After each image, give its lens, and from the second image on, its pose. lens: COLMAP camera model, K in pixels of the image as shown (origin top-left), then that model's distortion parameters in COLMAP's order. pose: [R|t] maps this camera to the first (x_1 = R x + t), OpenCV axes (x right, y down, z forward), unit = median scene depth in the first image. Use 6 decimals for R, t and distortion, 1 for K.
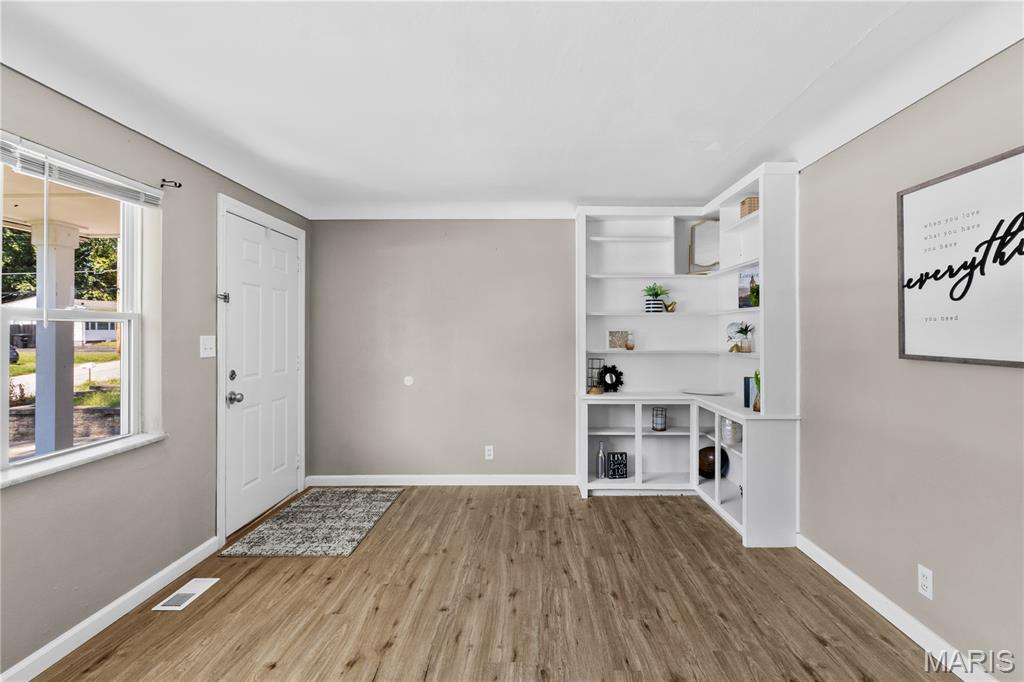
lens RADIAL K [[481.7, 0, 515.5], [0, 481.7, 327.2], [0, 0, 1]] dist [0.003575, -0.000141]
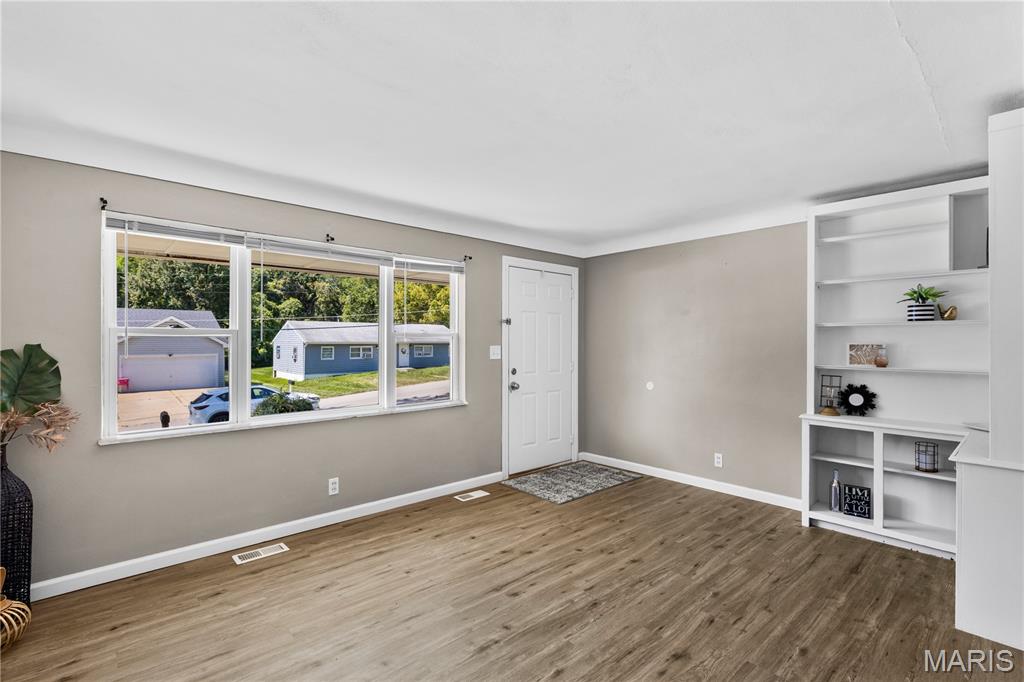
lens RADIAL K [[467.4, 0, 512.0], [0, 467.4, 341.0], [0, 0, 1]] dist [0.000255, -0.000144]
pose [[0.677518, 0.001041, -0.735505, 0.450107], [0.003346, 0.999984, 0.004497, -0.004424], [0.735498, -0.005508, 0.677504, -0.014245]]
